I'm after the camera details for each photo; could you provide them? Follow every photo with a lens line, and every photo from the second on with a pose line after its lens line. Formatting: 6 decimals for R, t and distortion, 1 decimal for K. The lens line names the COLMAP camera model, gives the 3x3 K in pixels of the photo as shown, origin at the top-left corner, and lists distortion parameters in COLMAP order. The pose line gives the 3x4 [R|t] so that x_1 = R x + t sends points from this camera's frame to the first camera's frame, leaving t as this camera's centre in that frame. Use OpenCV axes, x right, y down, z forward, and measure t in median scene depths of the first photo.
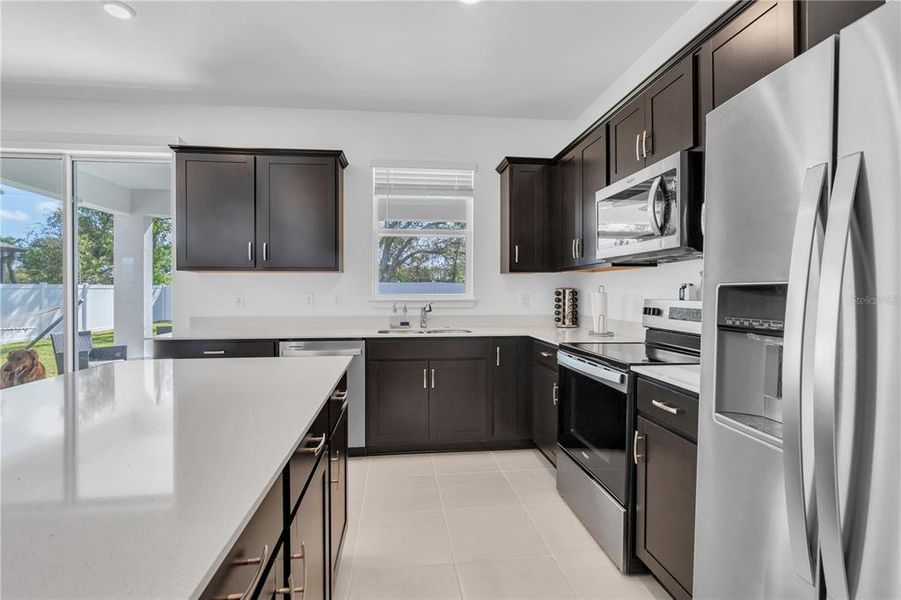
lens RADIAL K [[411.5, 0, 452.9], [0, 411.5, 293.1], [0, 0, 1]] dist [-0.013035, 0.003412]
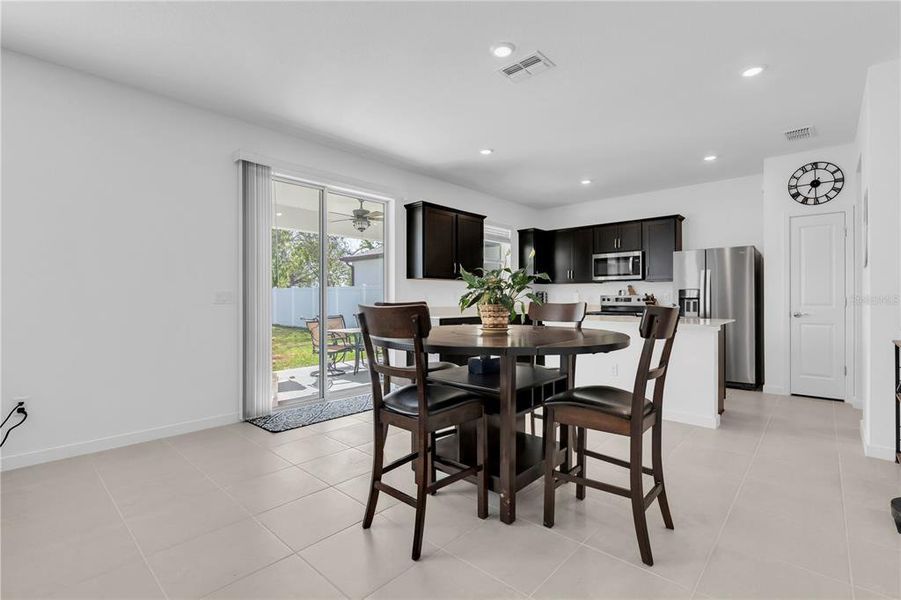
lens RADIAL K [[411.5, 0, 456.0], [0, 411.5, 299.9], [0, 0, 1]] dist [-0.013035, 0.003412]
pose [[0.746007, -0.003412, 0.665930, -1.478962], [0.005393, 0.999985, -0.000918, 0.030409], [-0.665917, 0.004276, 0.746014, -0.275484]]
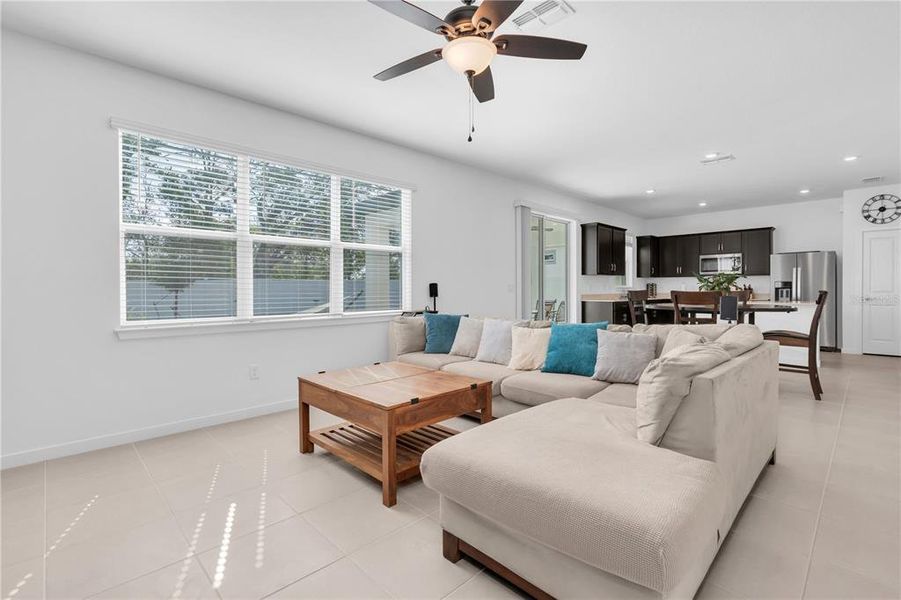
lens RADIAL K [[411.5, 0, 448.7], [0, 411.5, 296.1], [0, 0, 1]] dist [-0.013035, 0.003412]
pose [[0.785310, -0.014428, 0.618935, -2.534687], [0.008885, 0.999888, 0.012035, 0.029366], [-0.619039, -0.003952, 0.785350, -0.311052]]
